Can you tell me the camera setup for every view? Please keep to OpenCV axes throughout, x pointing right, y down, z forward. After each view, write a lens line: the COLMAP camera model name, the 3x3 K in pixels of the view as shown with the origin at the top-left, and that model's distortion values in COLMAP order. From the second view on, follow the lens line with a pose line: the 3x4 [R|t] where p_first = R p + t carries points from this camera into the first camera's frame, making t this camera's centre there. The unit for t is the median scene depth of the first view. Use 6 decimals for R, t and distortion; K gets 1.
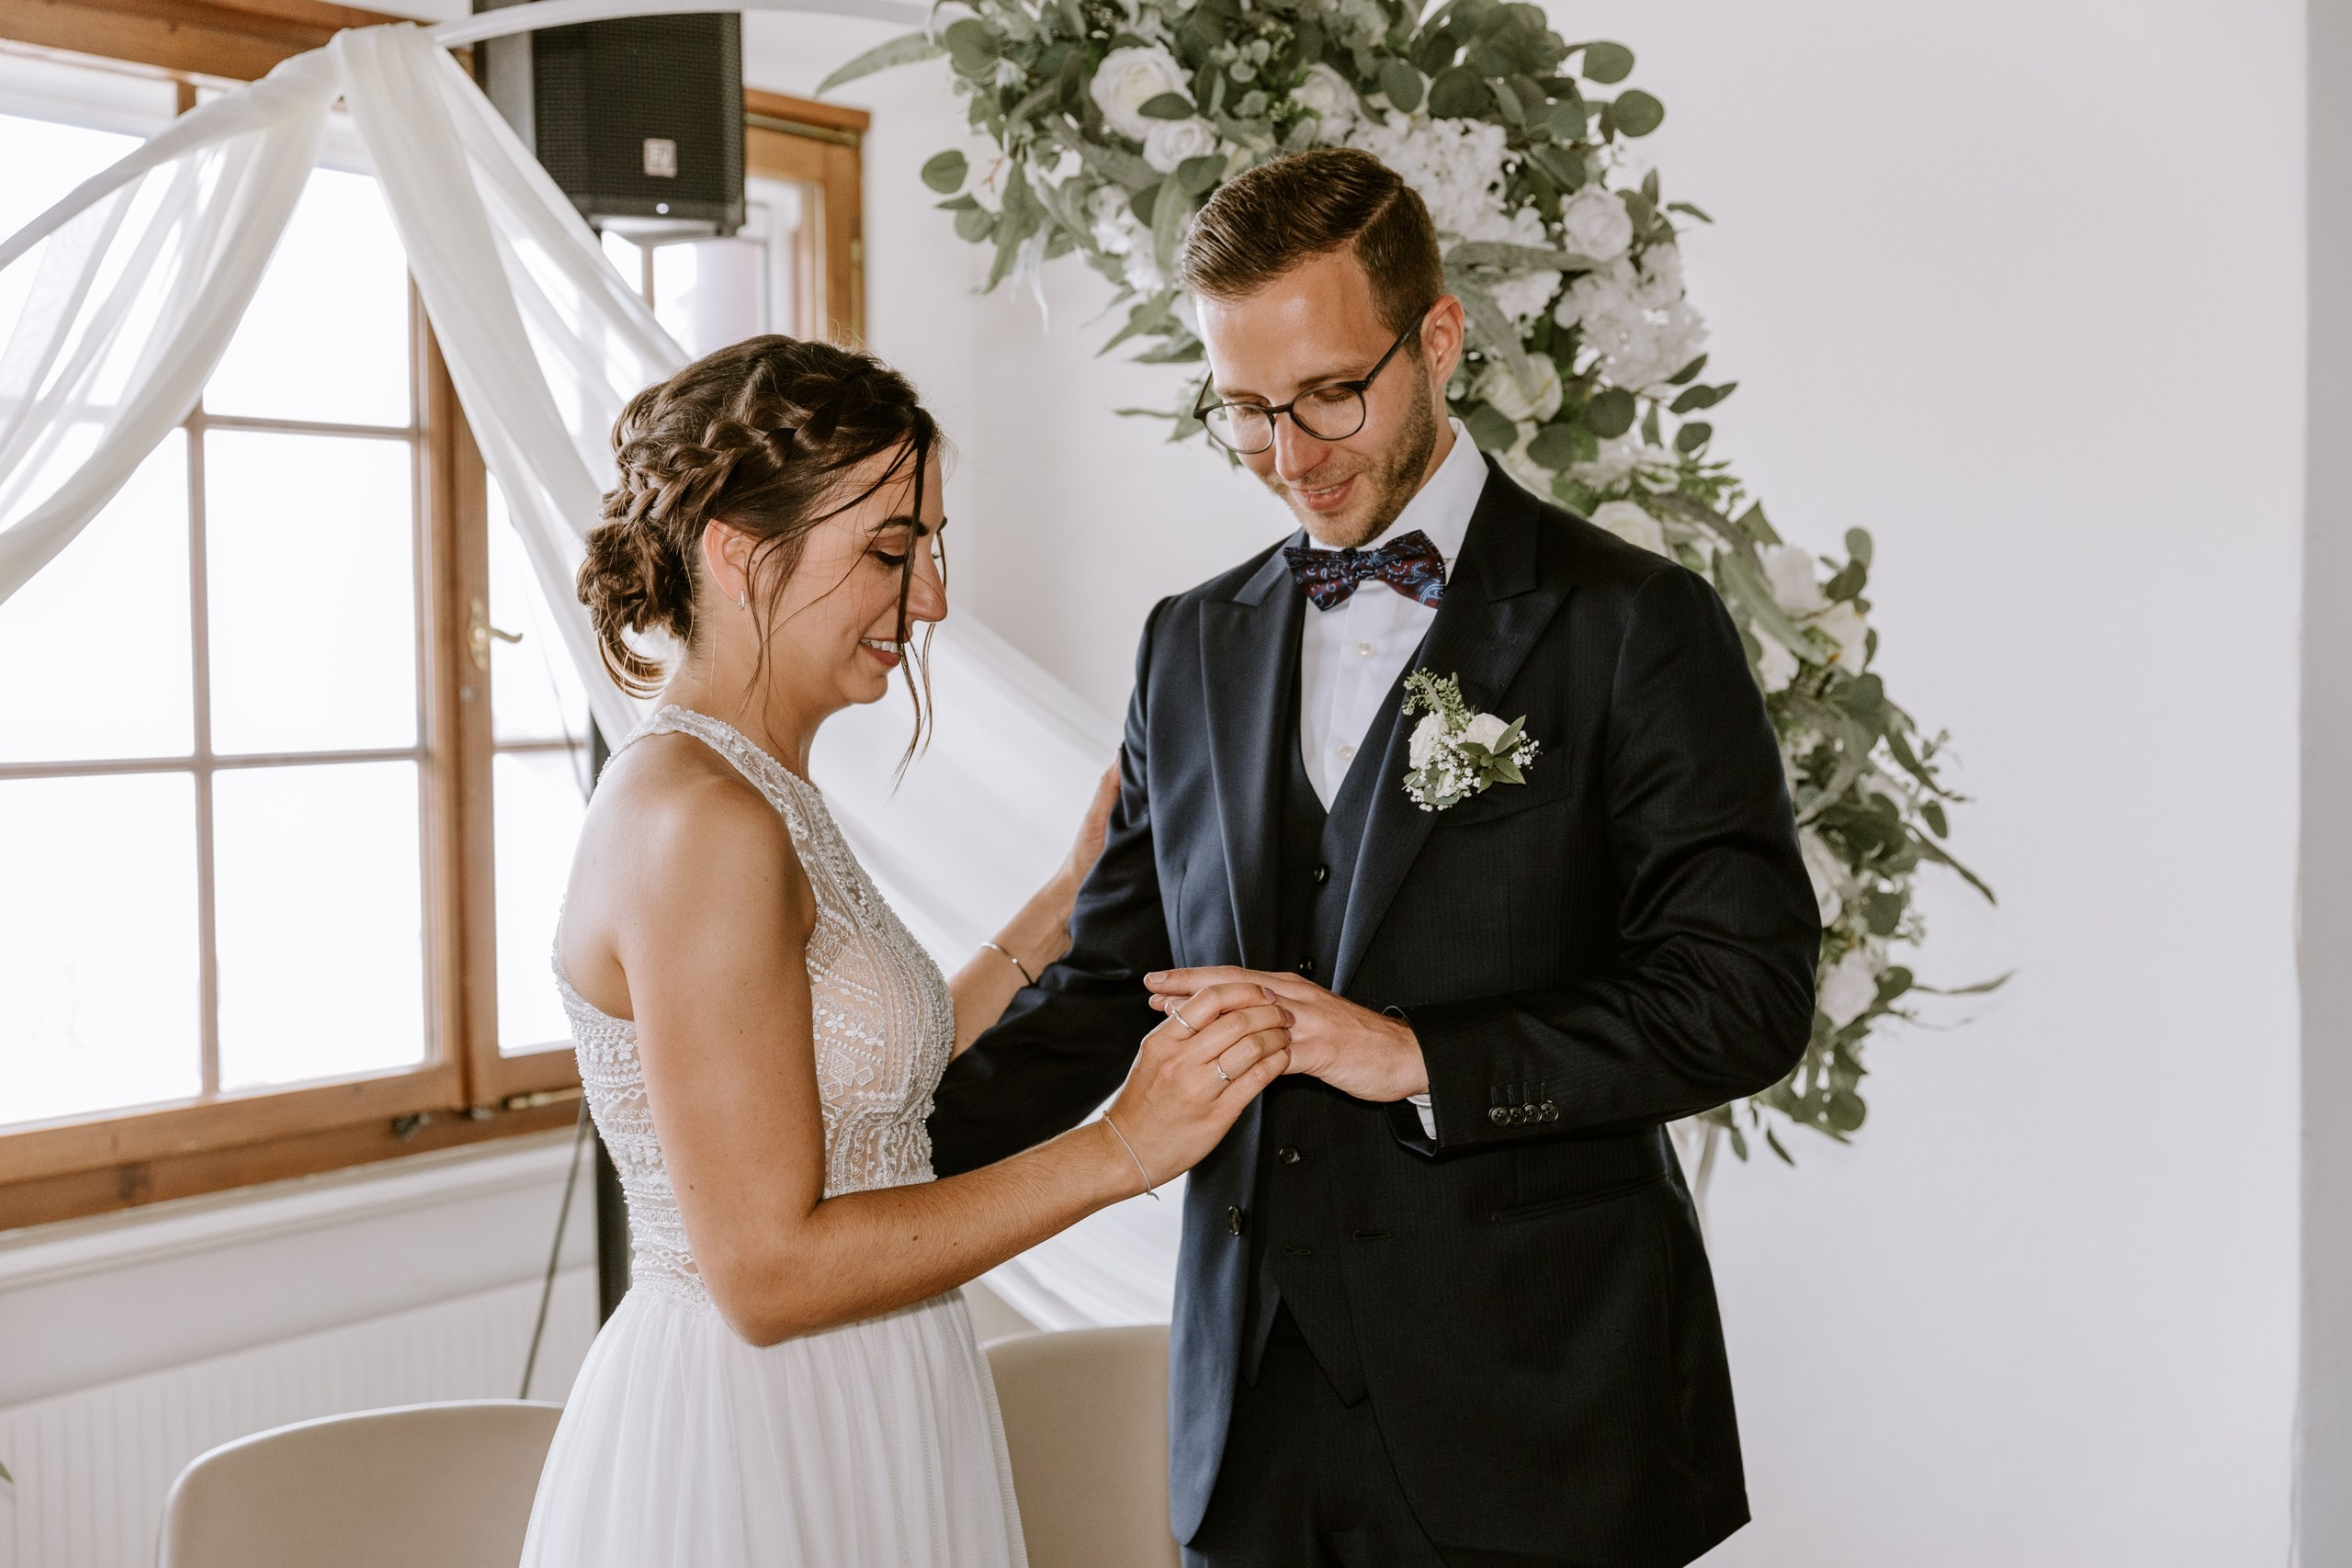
lens RADIAL K [[3413.4, 0, 1176.0], [0, 3413.4, 784.0], [0, 0, 1]] dist [0.010896, 0.003644]
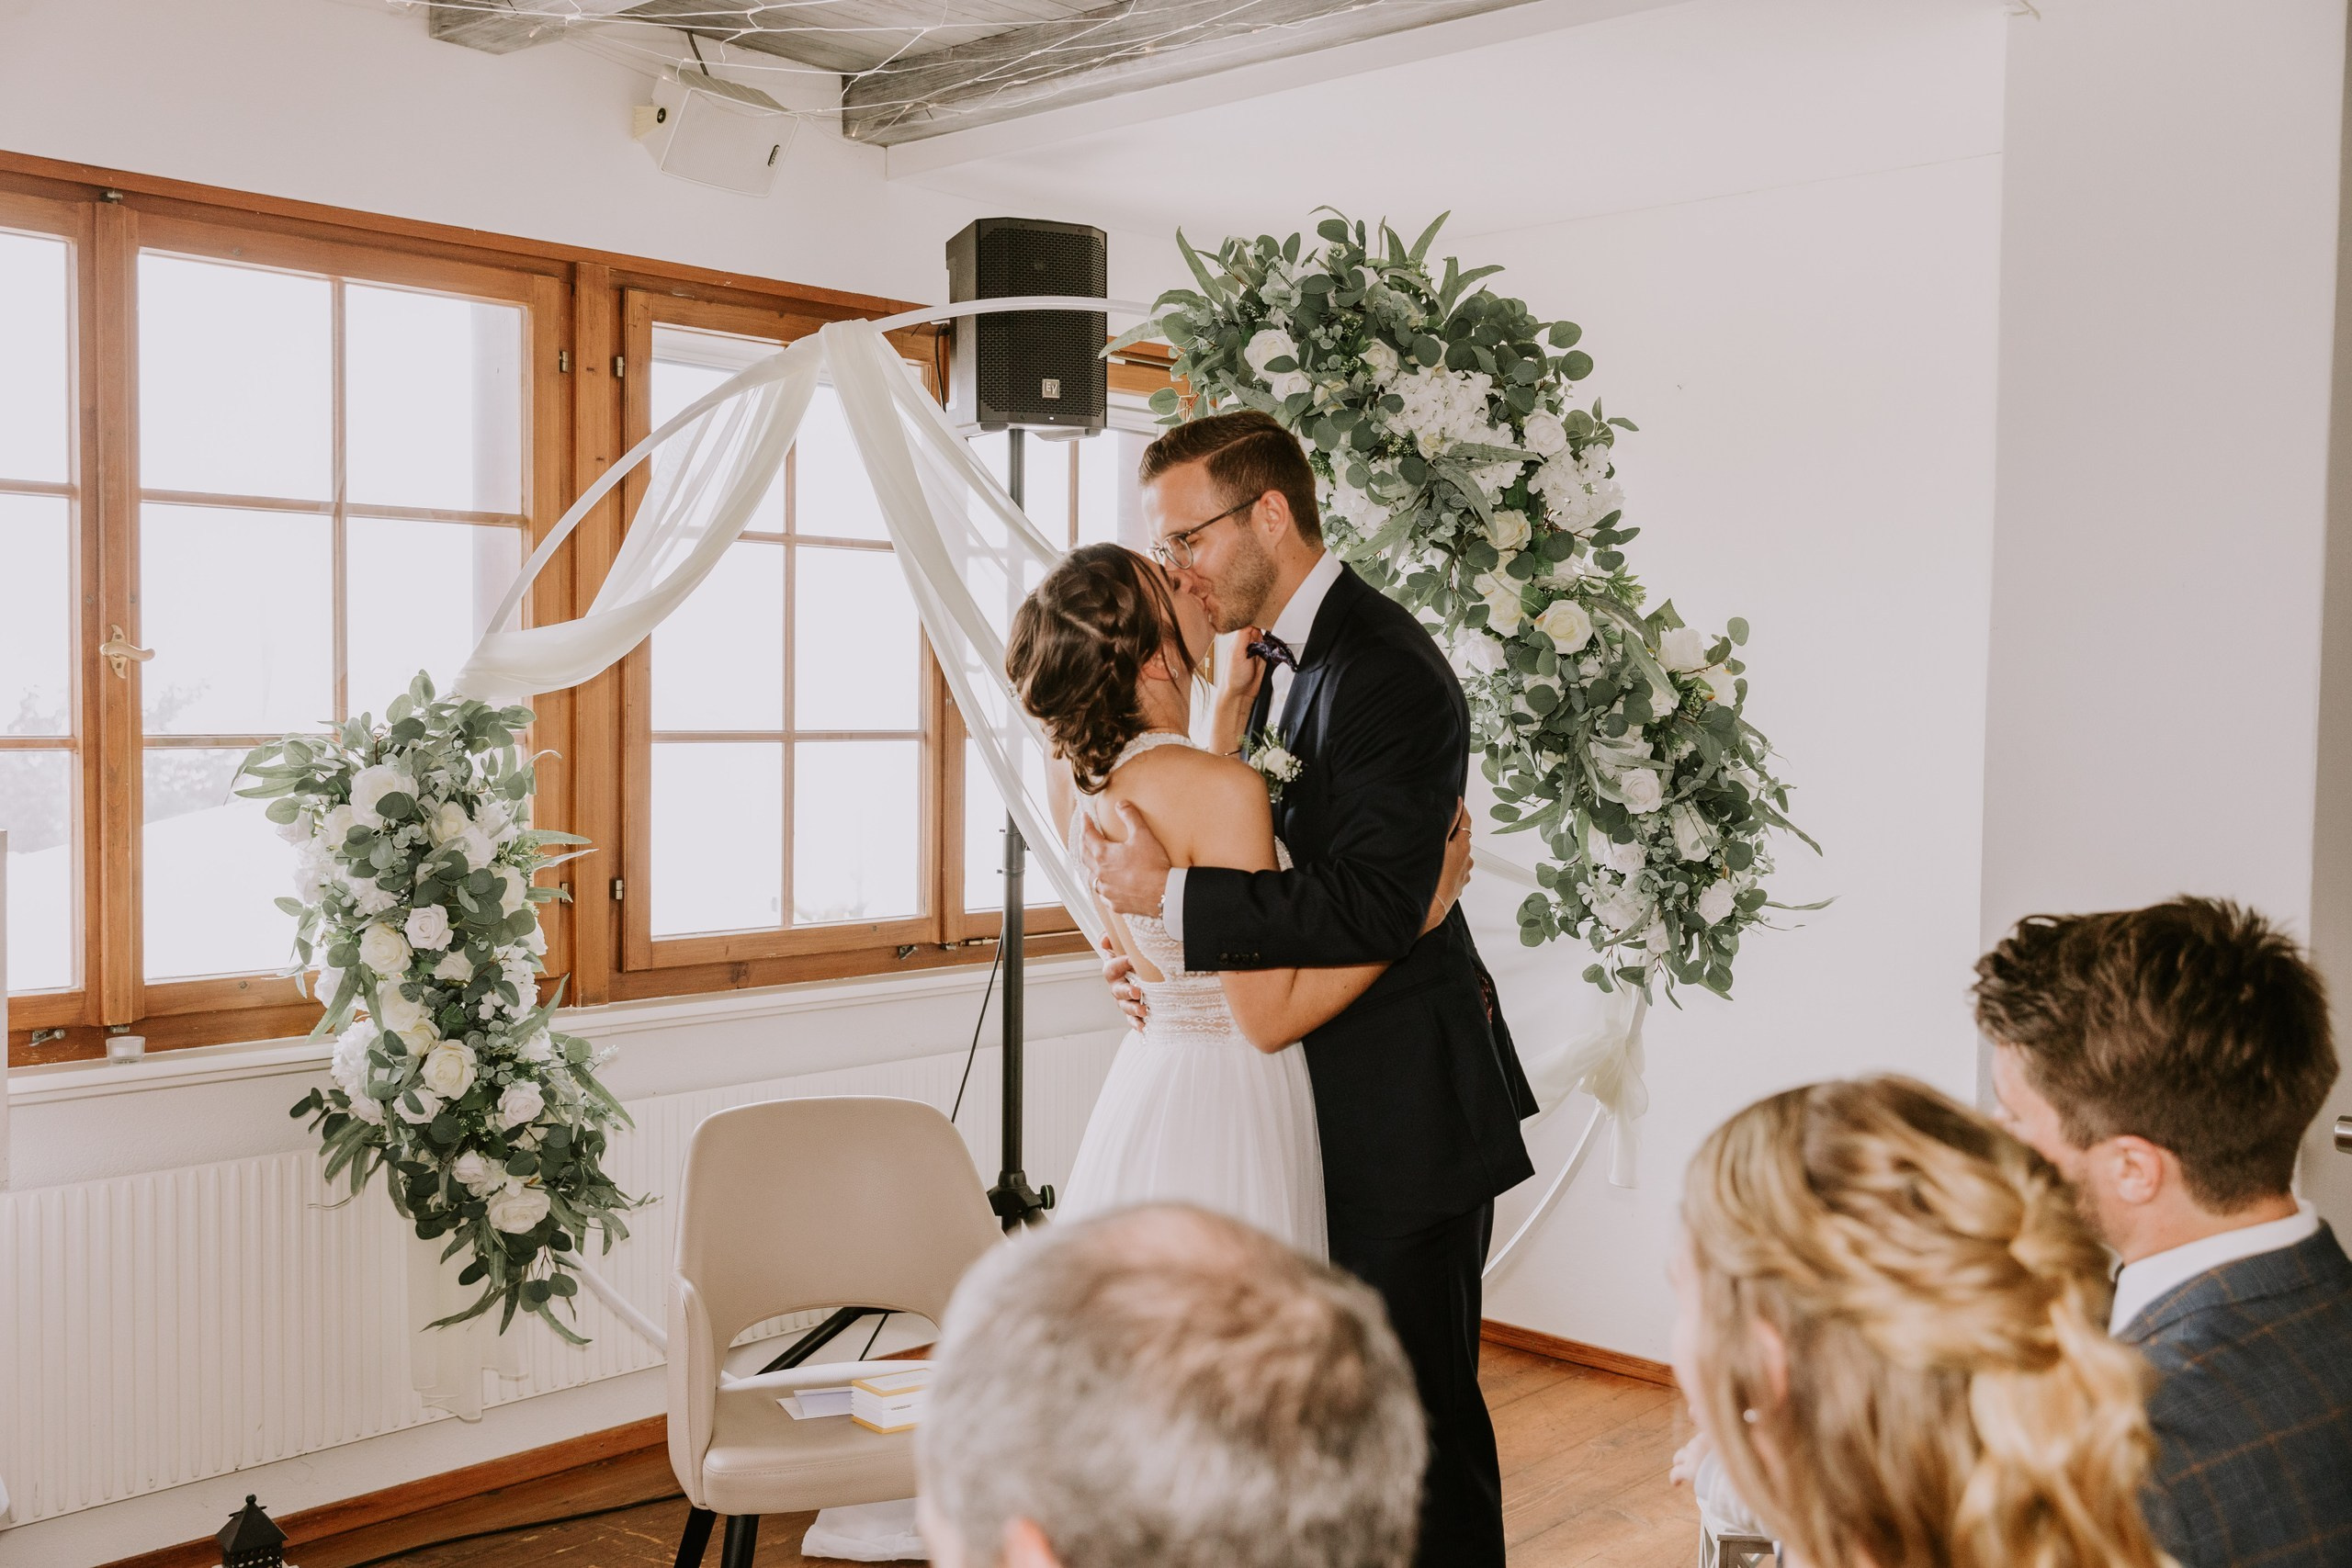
lens RADIAL K [[2250.0, 0, 1176.0], [0, 2250.0, 784.0], [0, 0, 1]] dist [0.011004, 0.001515]
pose [[0.980800, 0.032105, -0.192357, 0.158891], [-0.031558, 0.999484, 0.005906, 0.006205], [0.192448, 0.000278, 0.981307, -0.108193]]
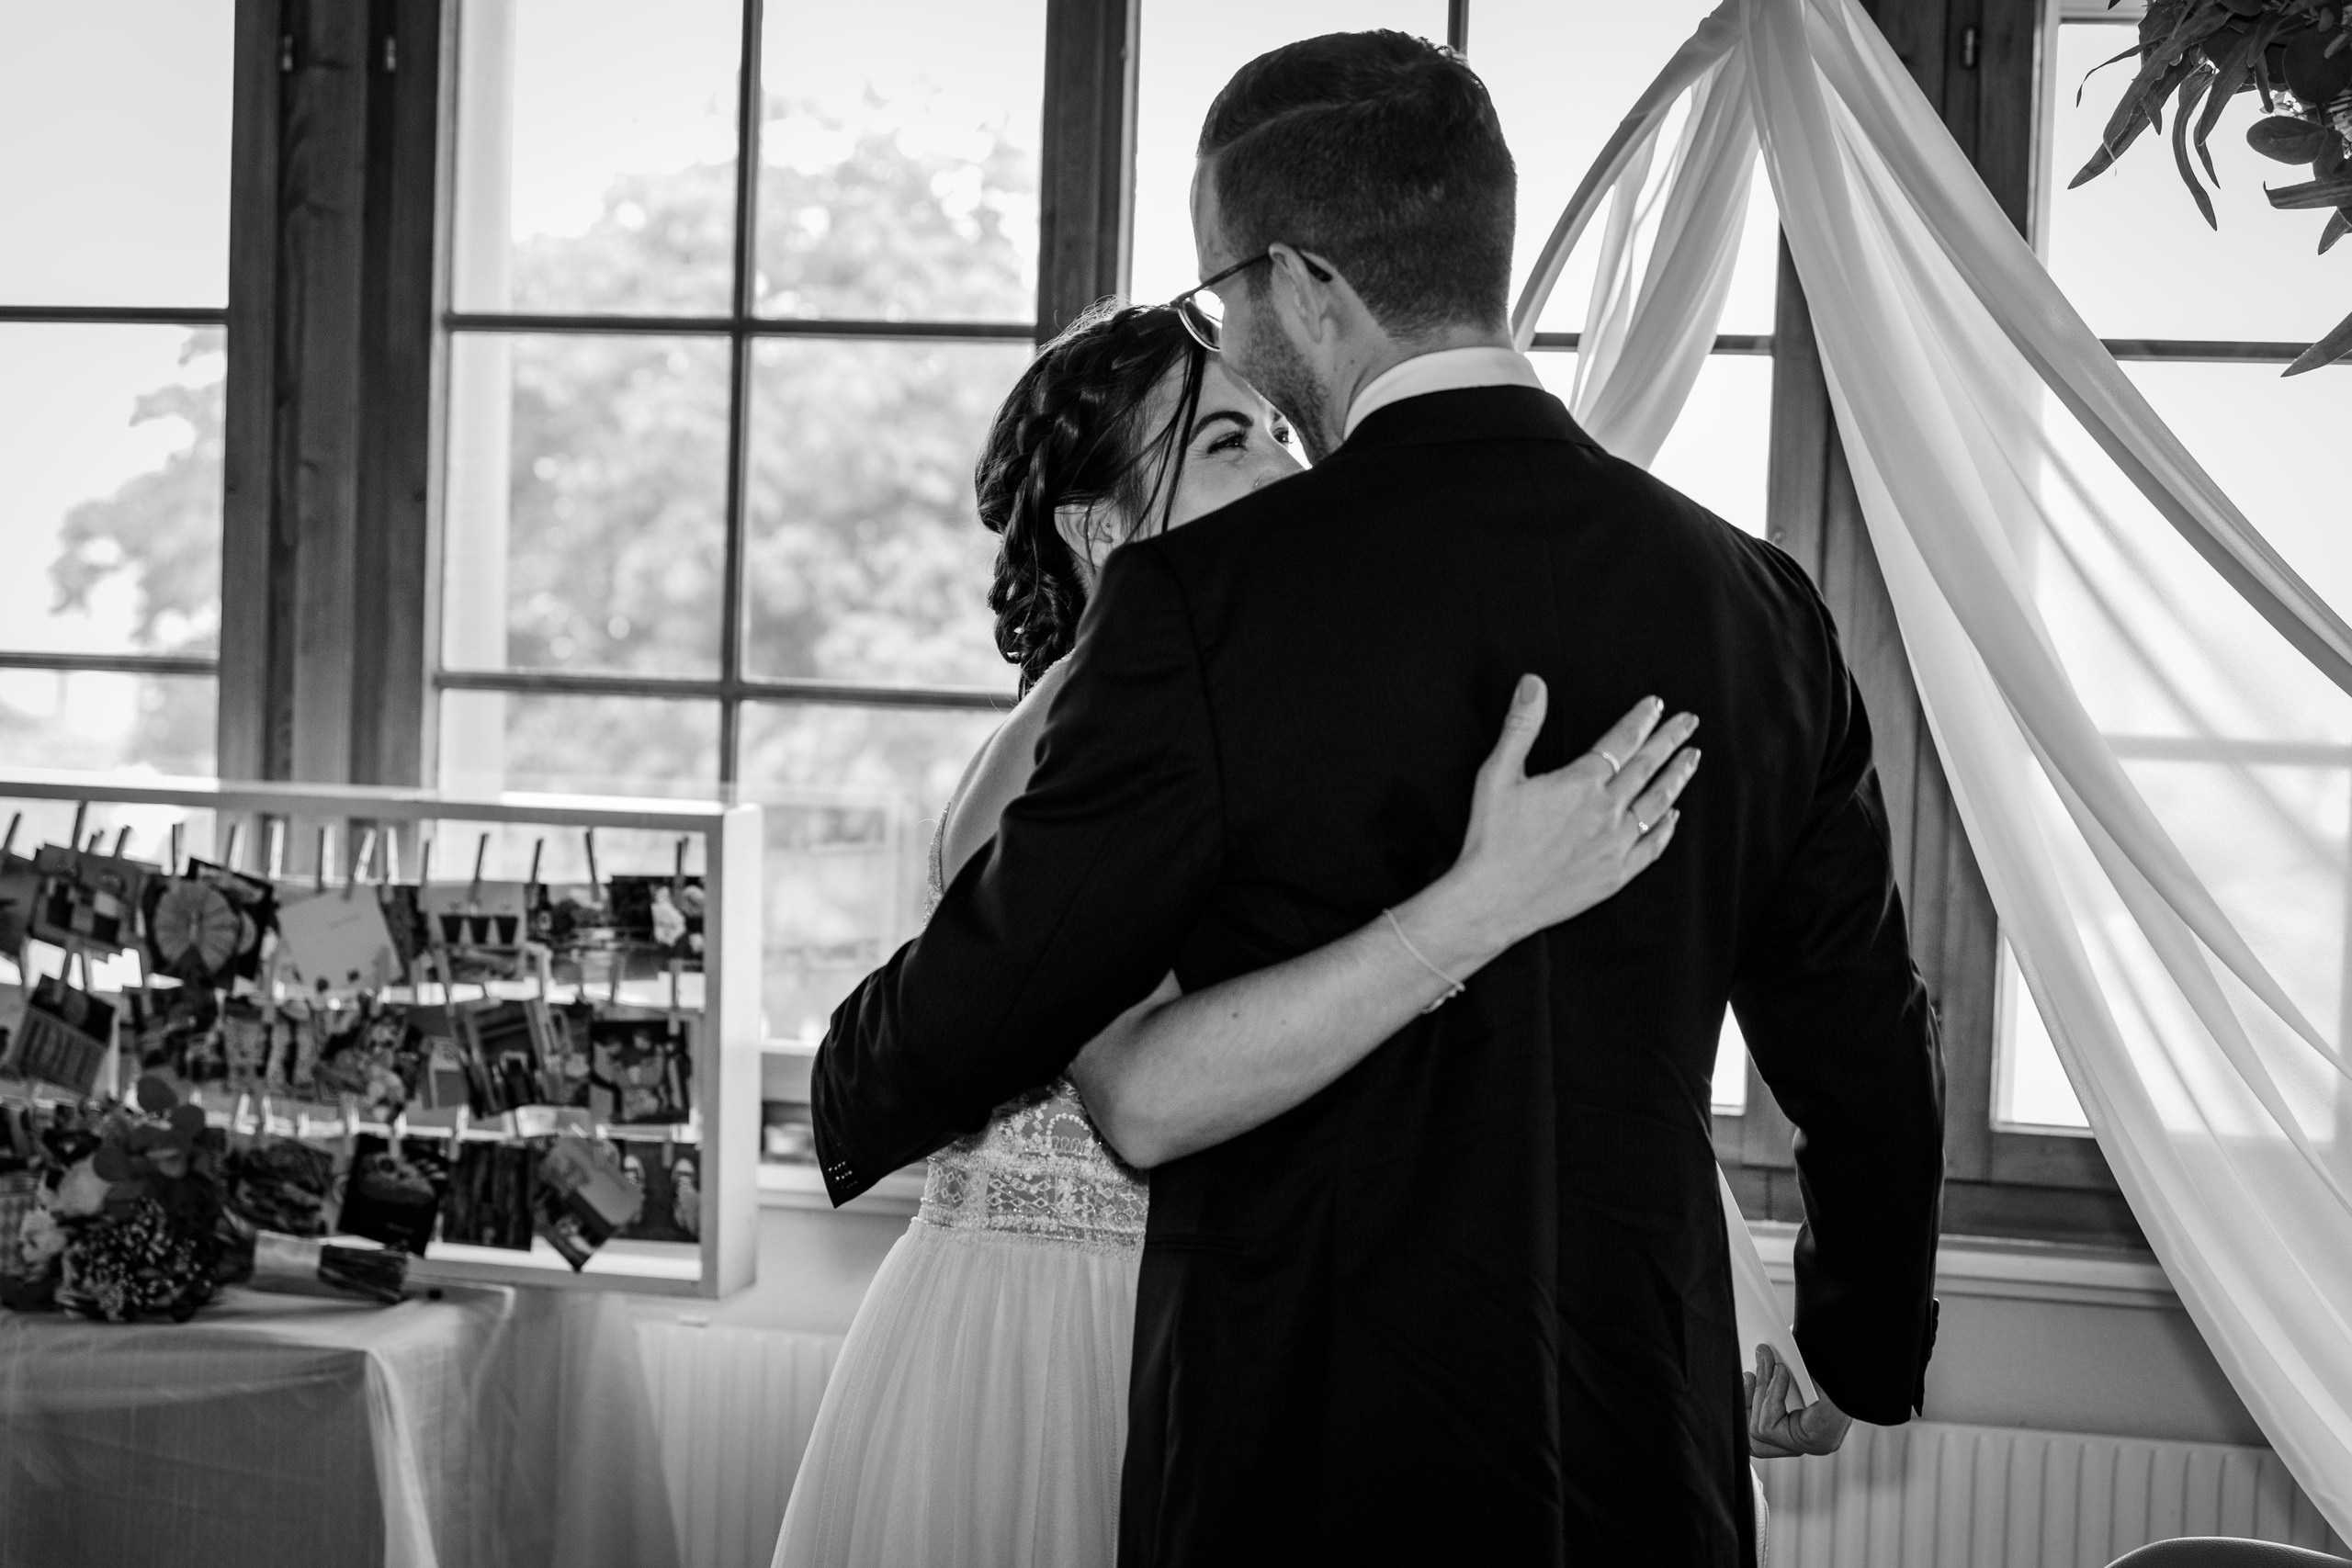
lens RADIAL K [[4530.6, 0, 1176.0], [0, 4530.6, 784.0], [0, 0, 1]] dist [-0.029758, 0.269627]
pose [[0.286372, 0.070728, -0.955504, 0.863942], [-0.072943, 0.995987, 0.051863, -0.044713], [0.955338, 0.054845, 0.290382, 0.472285]]
